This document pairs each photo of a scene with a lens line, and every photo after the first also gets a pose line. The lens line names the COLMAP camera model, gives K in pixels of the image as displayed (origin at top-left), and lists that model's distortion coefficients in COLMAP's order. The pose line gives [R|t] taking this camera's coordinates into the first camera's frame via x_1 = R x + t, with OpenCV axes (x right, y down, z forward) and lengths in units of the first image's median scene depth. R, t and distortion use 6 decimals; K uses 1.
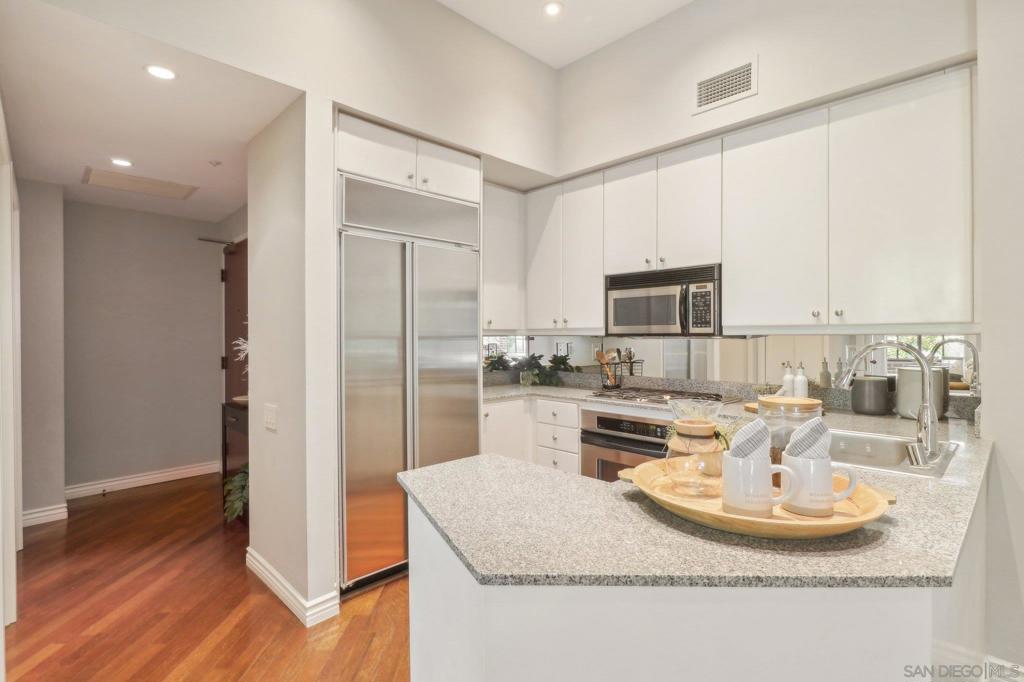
lens RADIAL K [[475.3, 0, 540.4], [0, 475.3, 338.1], [0, 0, 1]] dist [0.007856, -0.003604]
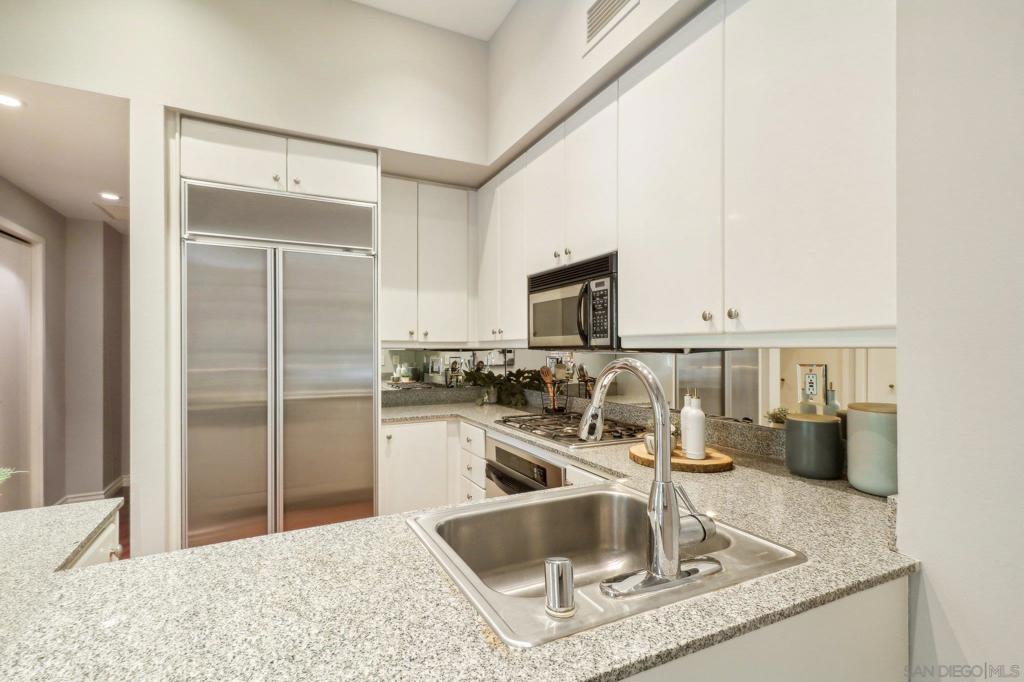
lens RADIAL K [[475.3, 0, 535.8], [0, 475.3, 344.0], [0, 0, 1]] dist [0.007856, -0.003604]
pose [[0.953515, -0.002889, -0.301331, 0.461058], [-0.001351, 0.999903, -0.013859, -0.002363], [0.301342, 0.013622, 0.953419, 0.249697]]
